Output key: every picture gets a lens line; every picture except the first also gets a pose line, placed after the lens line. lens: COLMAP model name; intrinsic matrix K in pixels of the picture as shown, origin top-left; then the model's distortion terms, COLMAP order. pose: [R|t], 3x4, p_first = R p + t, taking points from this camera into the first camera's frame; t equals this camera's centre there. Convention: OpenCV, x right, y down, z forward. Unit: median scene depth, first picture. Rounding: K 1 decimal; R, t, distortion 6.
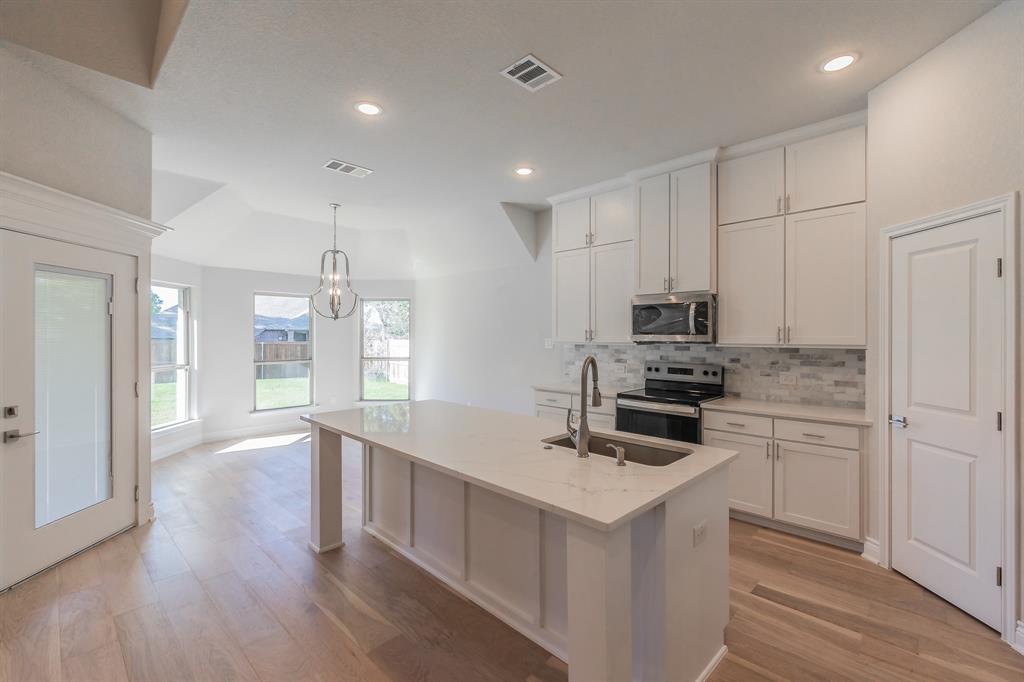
lens RADIAL K [[441.4, 0, 506.4], [0, 441.4, 337.1], [0, 0, 1]] dist [0.002368, 0.000193]
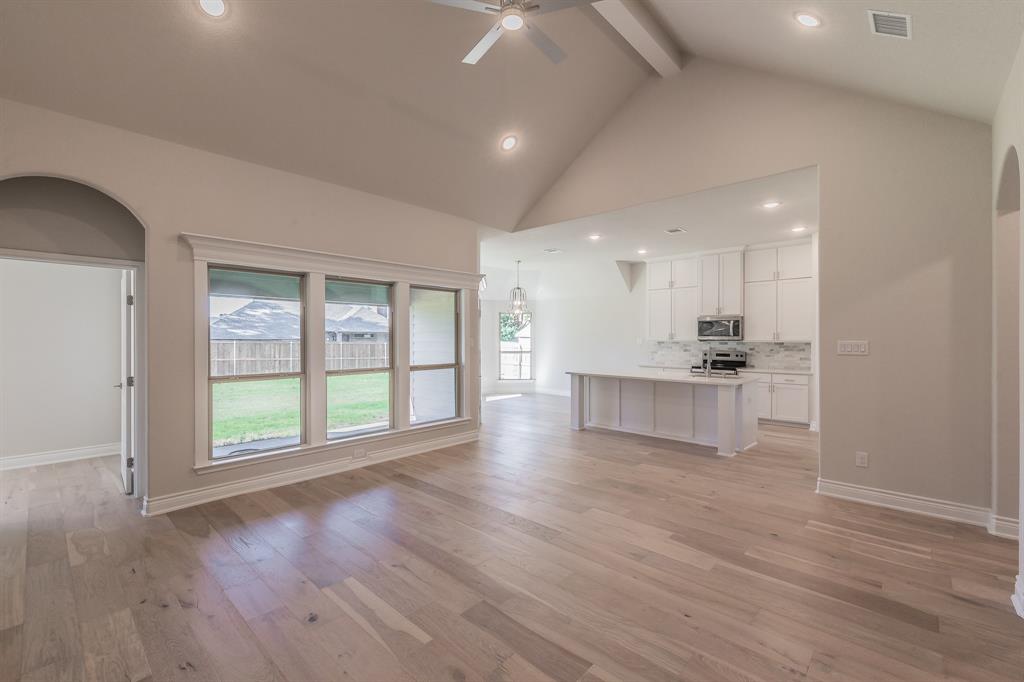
lens RADIAL K [[442.9, 0, 499.1], [0, 442.9, 340.6], [0, 0, 1]] dist [-0.001340, -0.000284]
pose [[0.999993, -0.002662, 0.002730, -0.600326], [0.002642, 0.999968, 0.007524, -0.003397], [-0.002750, -0.007516, 0.999968, -0.949214]]
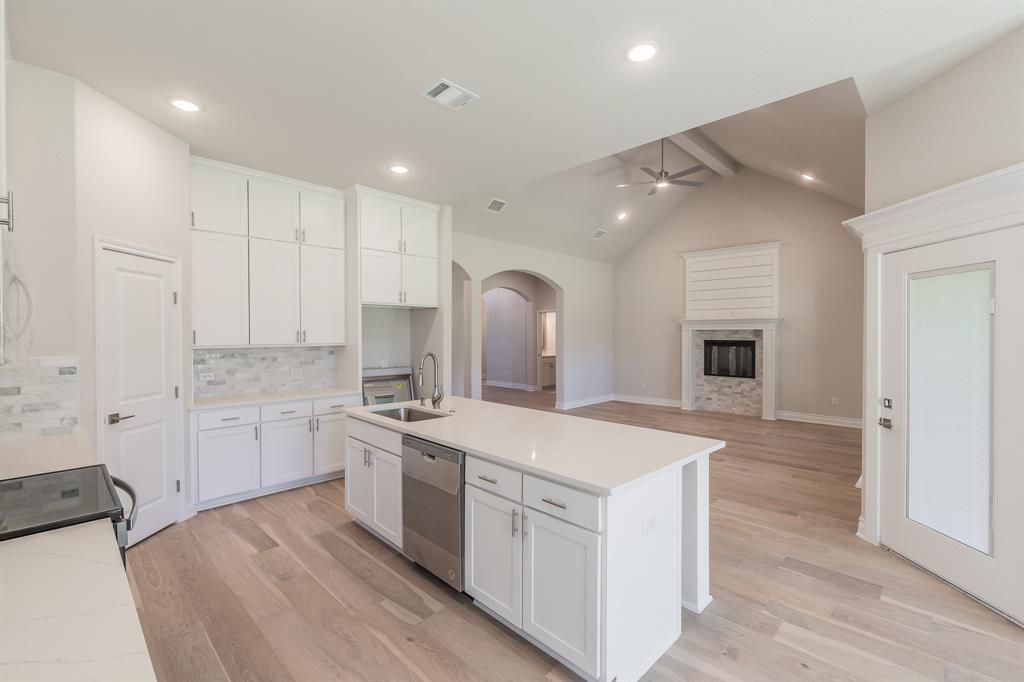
lens RADIAL K [[441.4, 0, 506.4], [0, 441.4, 337.1], [0, 0, 1]] dist [0.002368, 0.000193]
pose [[-0.999866, -0.003026, 0.016081, -0.059761], [-0.002930, 0.999978, 0.006014, -0.009199], [-0.016099, 0.005966, -0.999853, 1.330603]]
